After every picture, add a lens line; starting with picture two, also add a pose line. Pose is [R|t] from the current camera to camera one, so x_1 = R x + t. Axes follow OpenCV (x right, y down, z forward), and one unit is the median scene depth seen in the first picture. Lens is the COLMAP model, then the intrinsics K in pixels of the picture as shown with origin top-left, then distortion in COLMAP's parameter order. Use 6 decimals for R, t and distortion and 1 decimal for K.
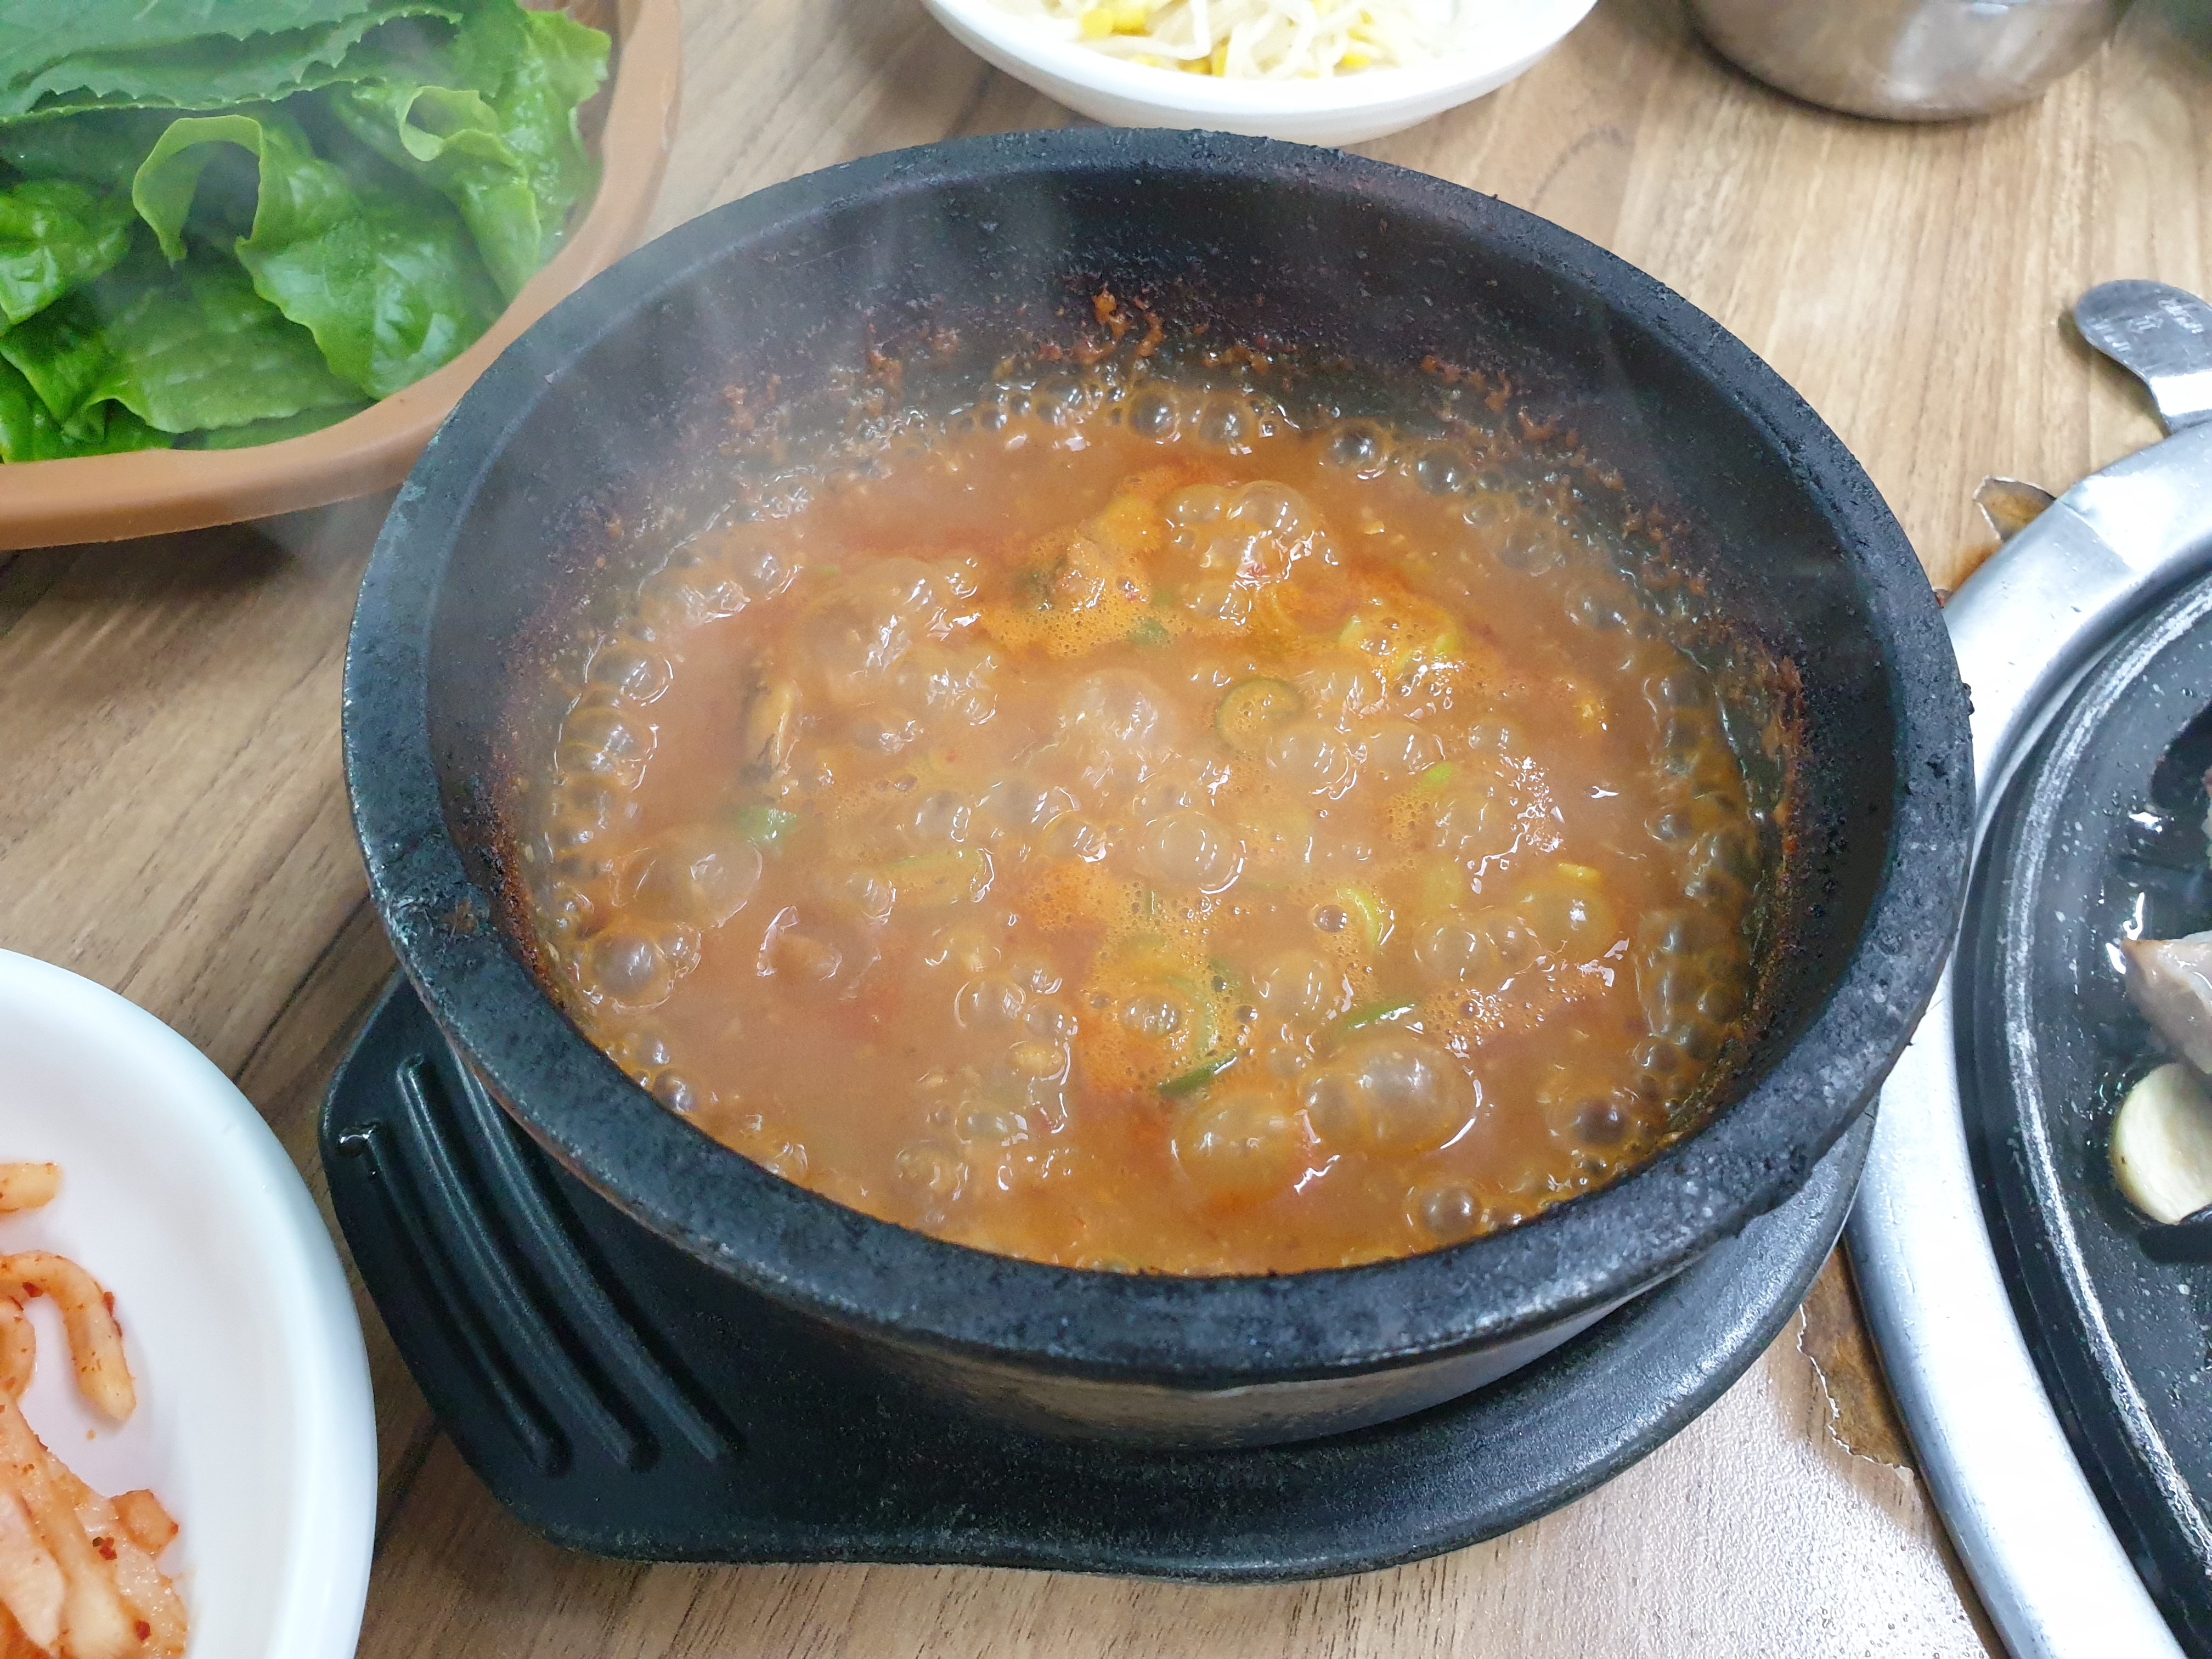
lens RADIAL K [[1752.4, 0, 1109.4], [0, 1752.4, 816.3], [0, 0, 1]] dist [-0.150779, 0.152380]
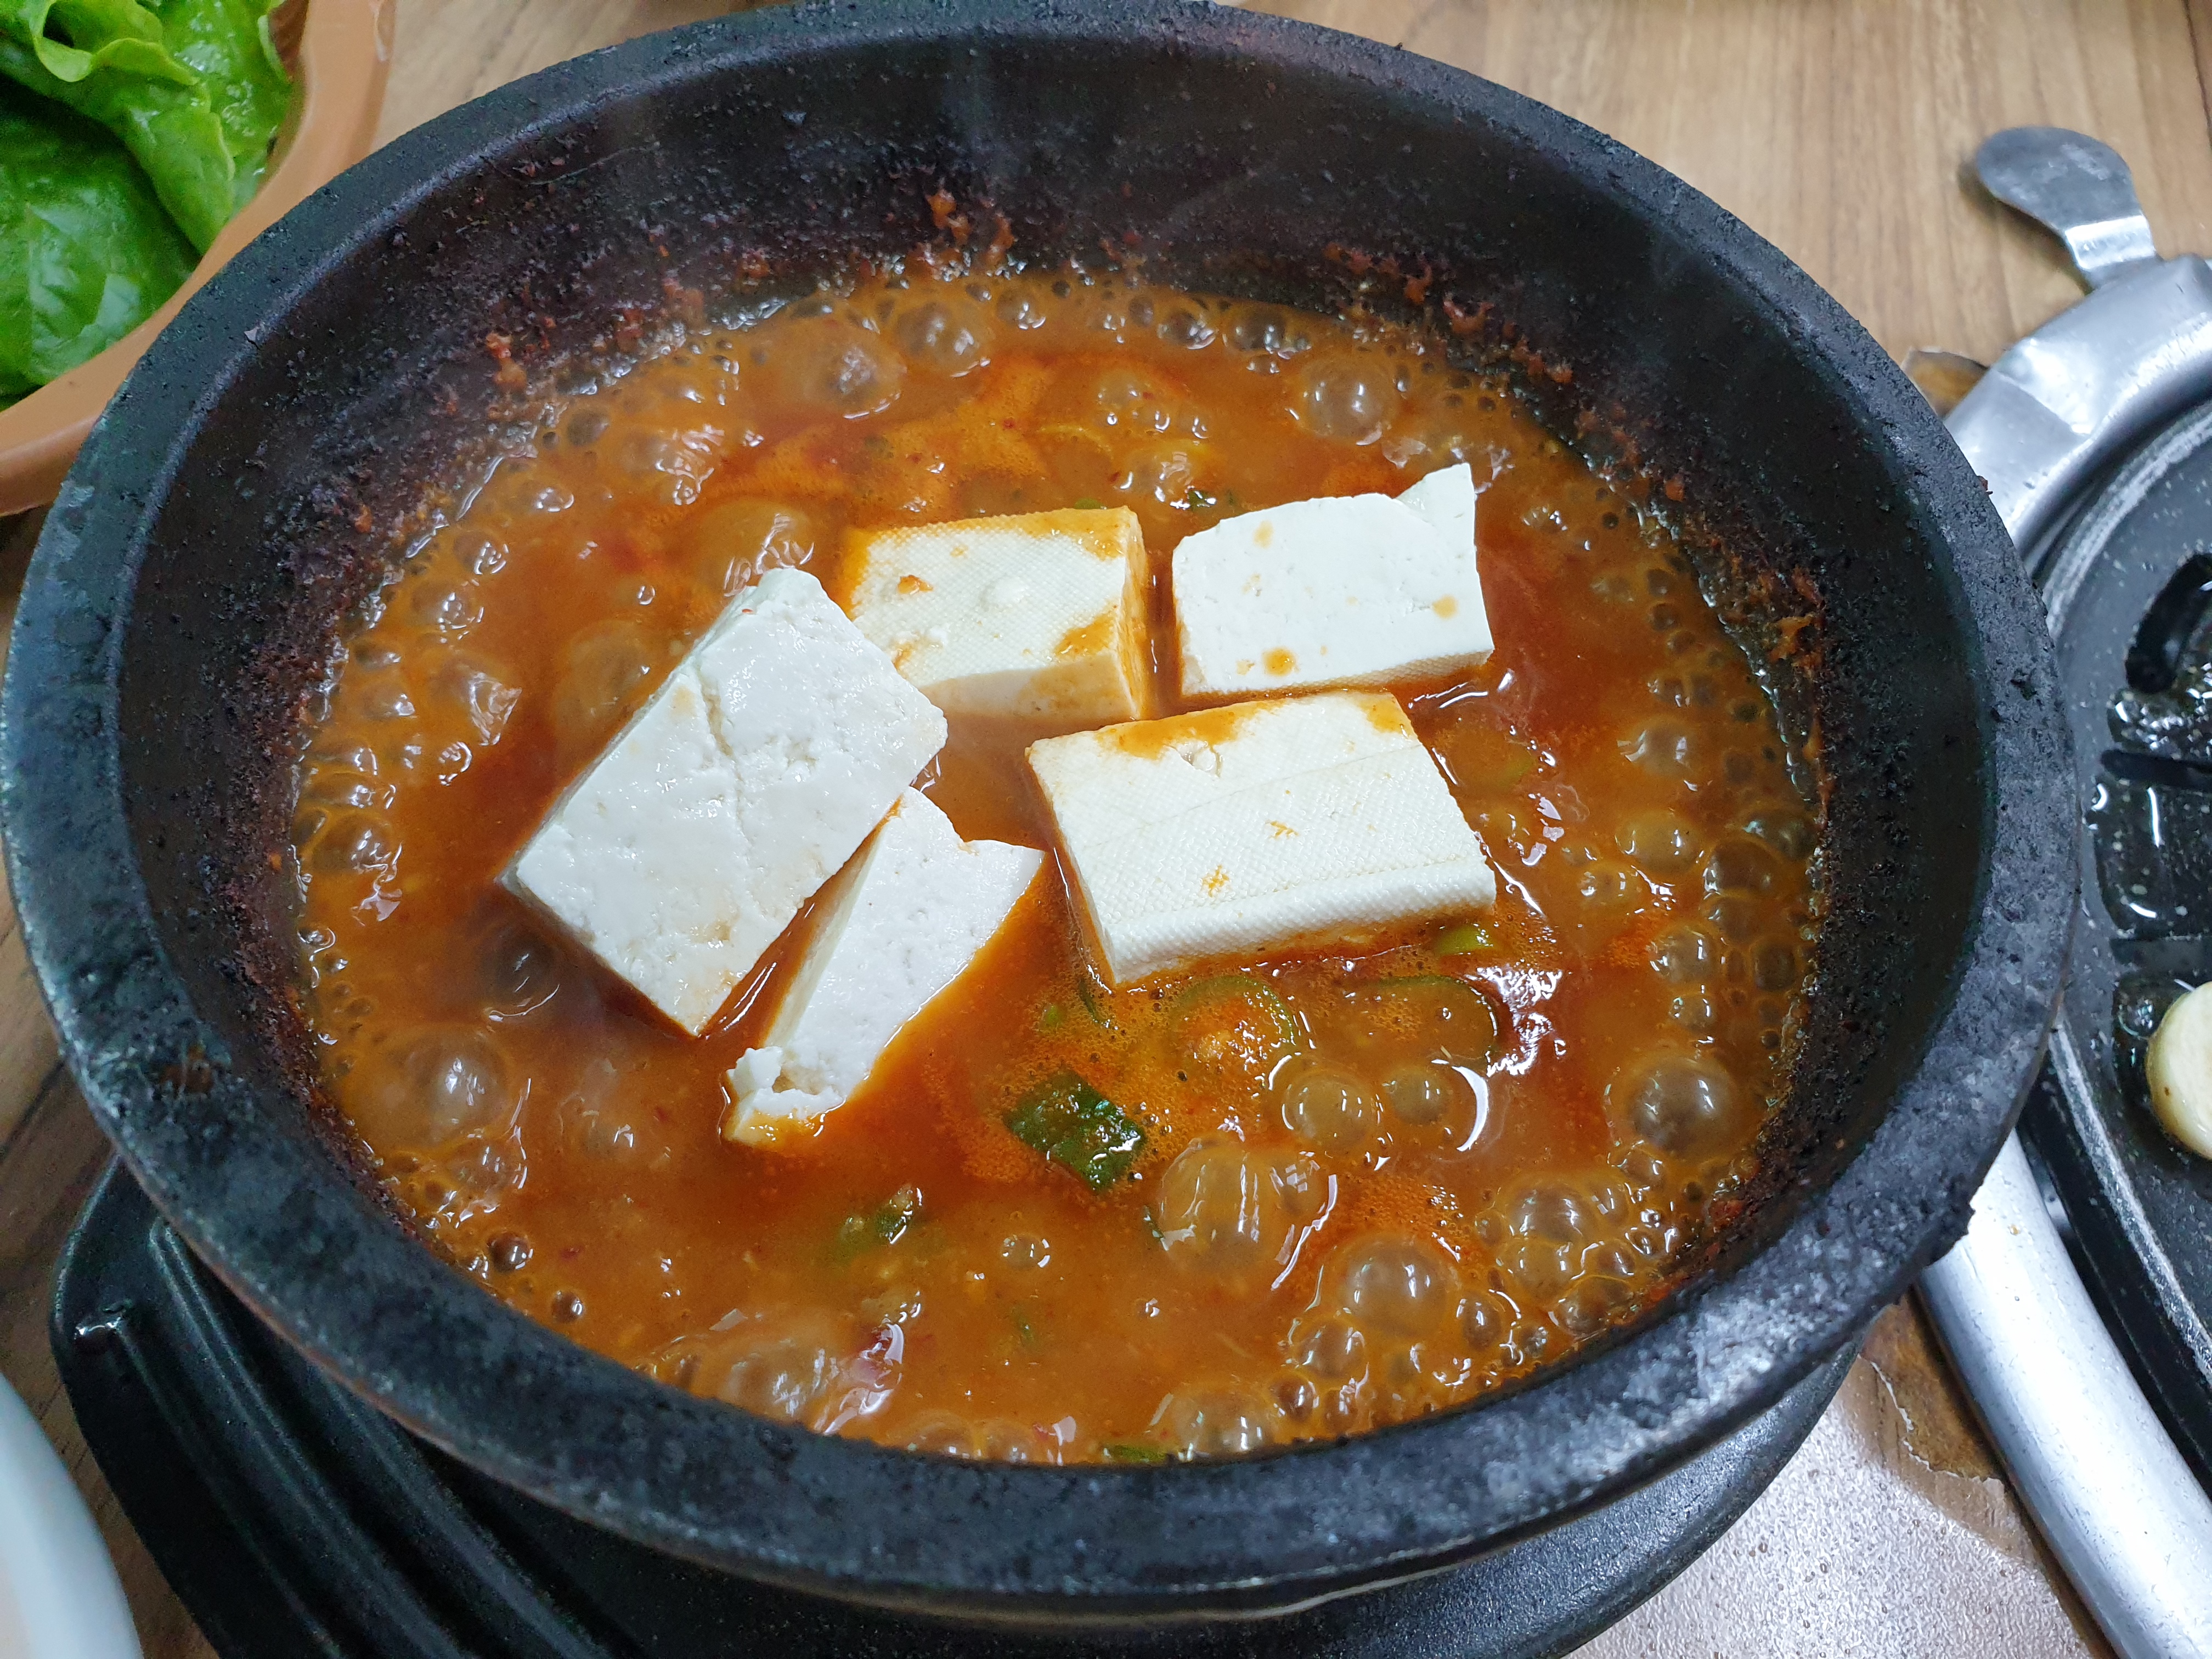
lens RADIAL K [[1752.4, 0, 1109.4], [0, 1752.4, 816.3], [0, 0, 1]] dist [-0.150779, 0.152380]
pose [[0.990181, -0.094890, 0.102649, -0.037768], [0.091687, 0.995155, 0.035493, -0.027961], [-0.105519, -0.025733, 0.994084, 0.173401]]
